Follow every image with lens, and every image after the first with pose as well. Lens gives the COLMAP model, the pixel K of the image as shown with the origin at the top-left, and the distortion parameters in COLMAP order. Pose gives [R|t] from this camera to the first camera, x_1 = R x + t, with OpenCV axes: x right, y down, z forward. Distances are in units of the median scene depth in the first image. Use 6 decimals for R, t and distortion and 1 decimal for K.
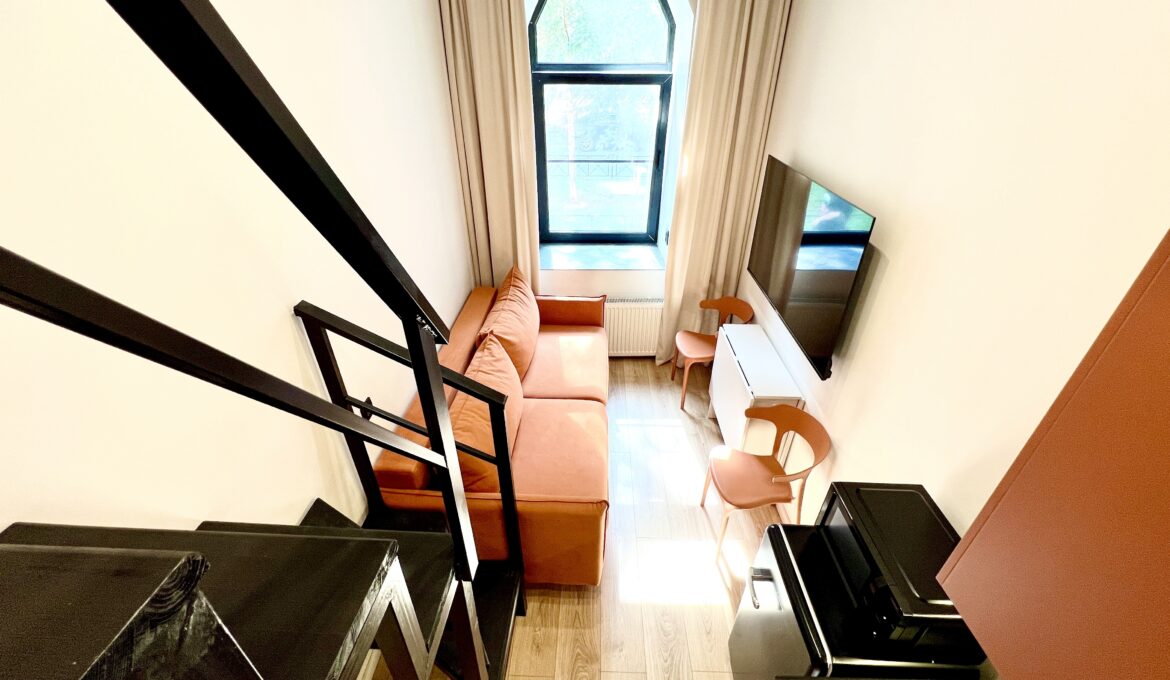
lens RADIAL K [[470.1, 0, 581.2], [0, 470.1, 341.7], [0, 0, 1]] dist [-0.001102, 0.000103]
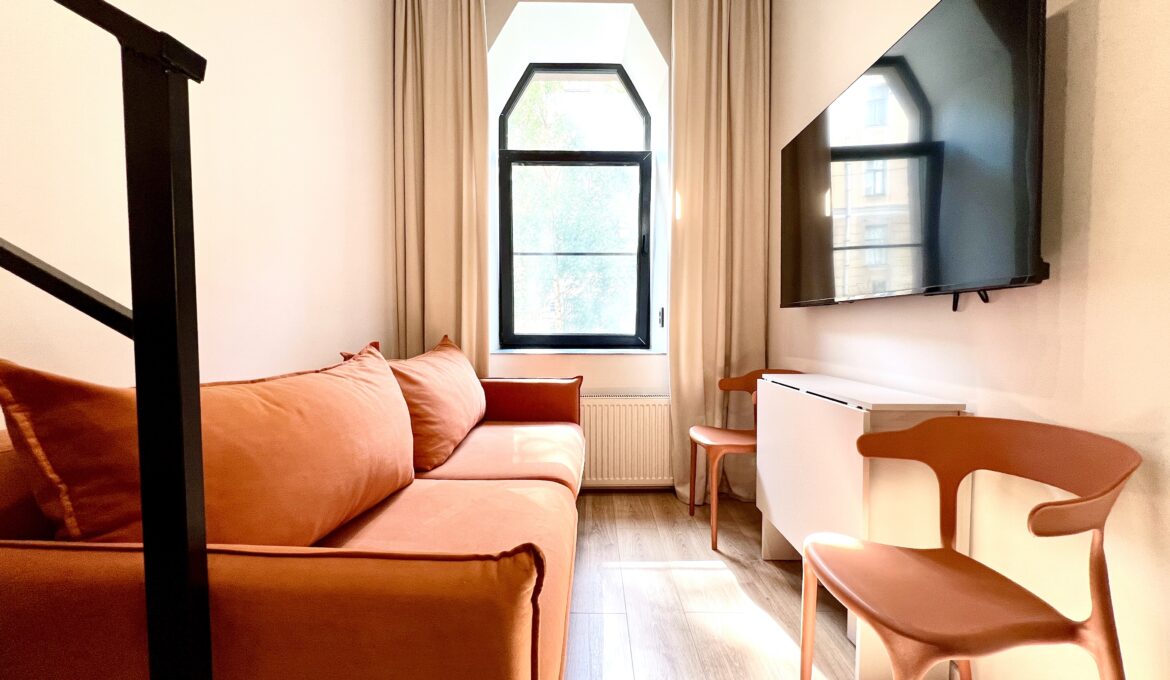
lens RADIAL K [[470.1, 0, 582.6], [0, 470.1, 344.1], [0, 0, 1]] dist [-0.001102, 0.000103]
pose [[0.999883, -0.001601, 0.015244, 0.042958], [0.008826, 0.873243, -0.487206, 0.199870], [-0.012531, 0.487283, 0.873154, 0.368742]]
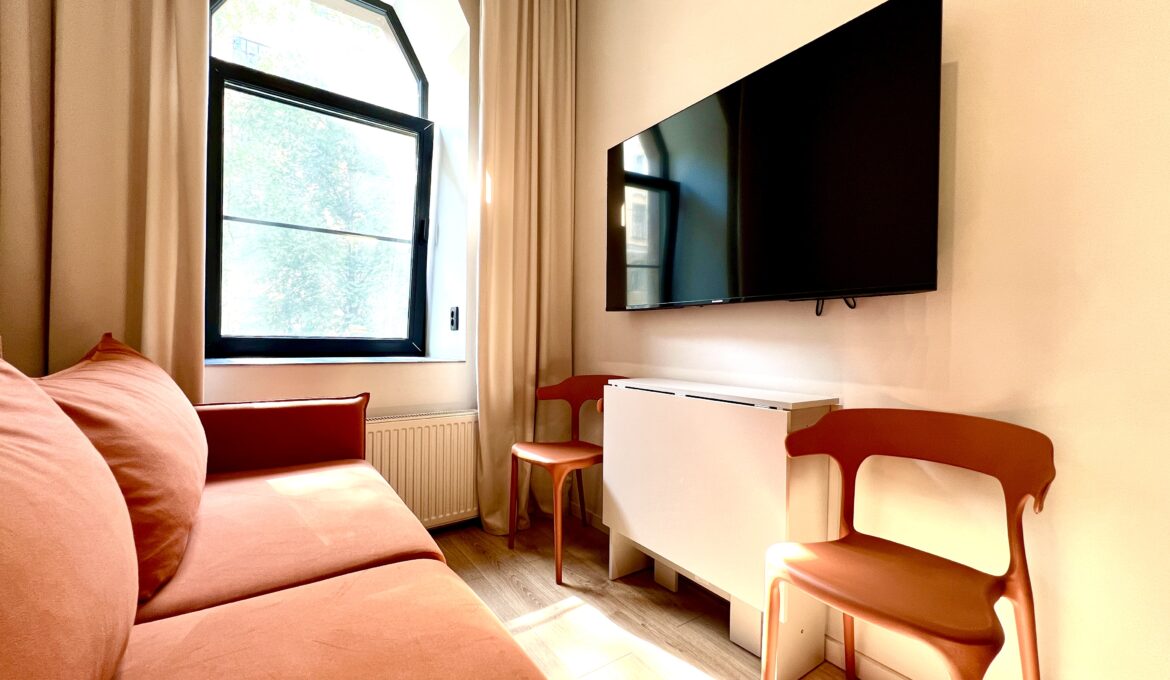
lens RADIAL K [[470.1, 0, 585.8], [0, 470.1, 342.2], [0, 0, 1]] dist [-0.001102, 0.000103]
pose [[0.801706, 0.007256, 0.597674, -0.064839], [0.297561, 0.862366, -0.409612, 0.132941], [-0.518386, 0.506233, 0.689205, 0.499670]]
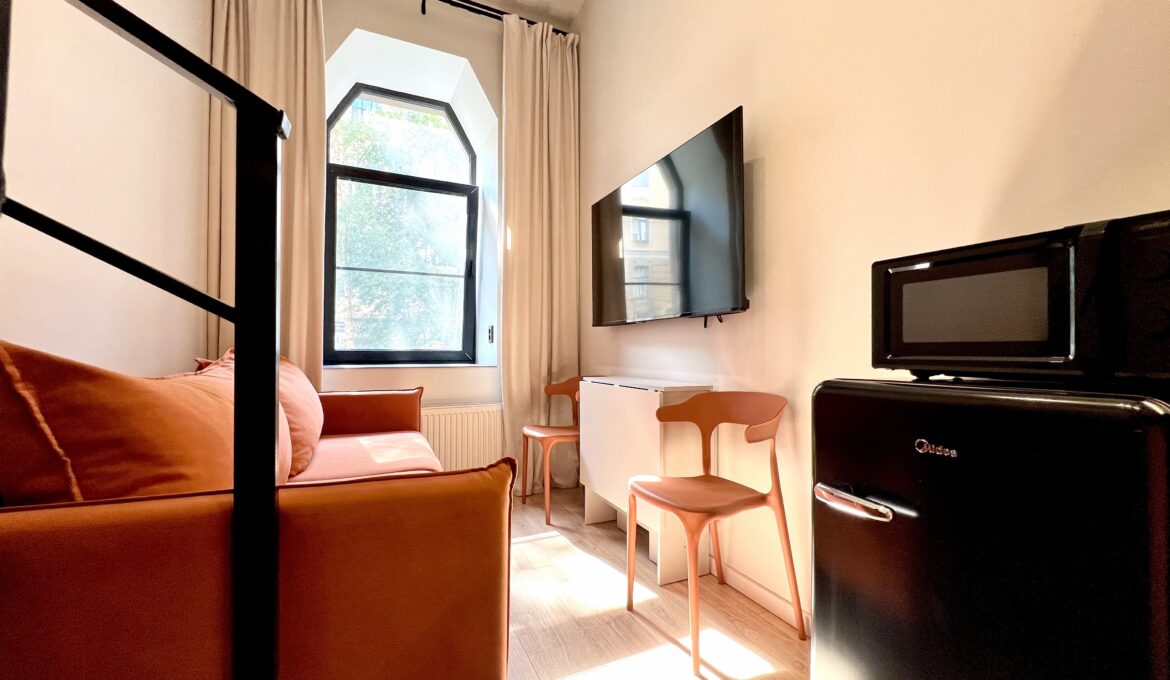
lens RADIAL K [[470.1, 0, 584.8], [0, 470.1, 343.6], [0, 0, 1]] dist [-0.001102, 0.000103]
pose [[0.898250, 0.007179, 0.439427, -0.045138], [0.227503, 0.847878, -0.478901, 0.259034], [-0.376018, 0.530143, 0.759973, 0.300972]]
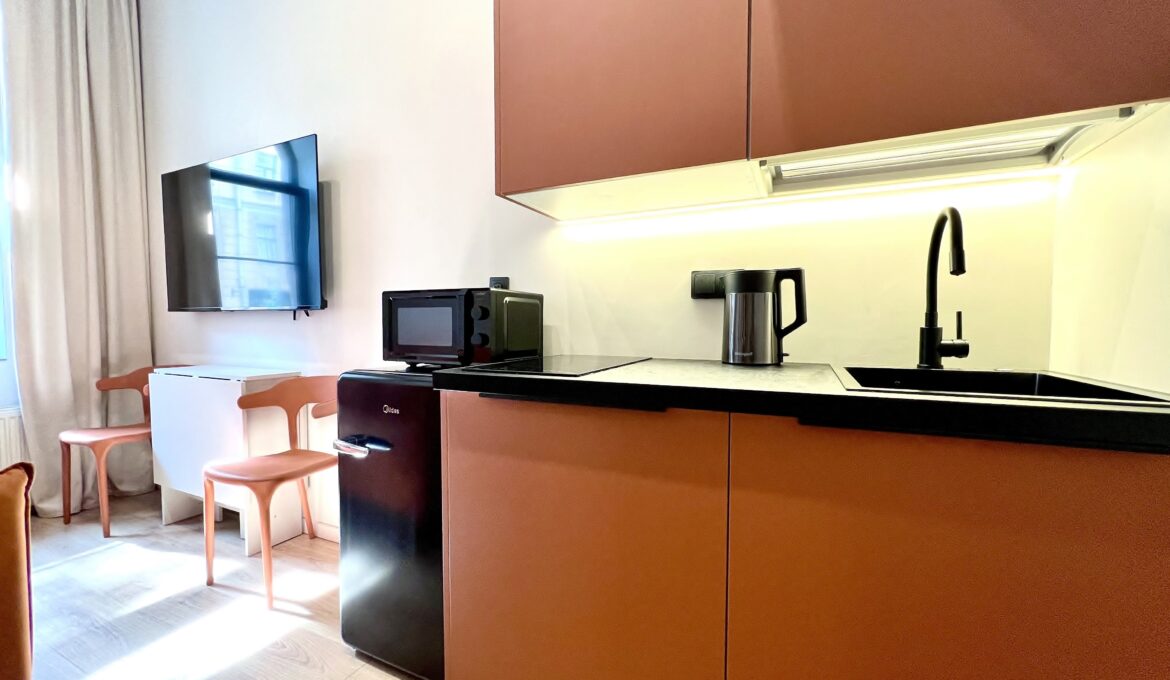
lens RADIAL K [[470.1, 0, 587.0], [0, 470.1, 344.8], [0, 0, 1]] dist [-0.001102, 0.000103]
pose [[0.401419, -0.044198, 0.914827, -0.084917], [0.473778, 0.864837, -0.166107, 0.321705], [-0.783835, 0.500103, 0.368102, 0.149047]]
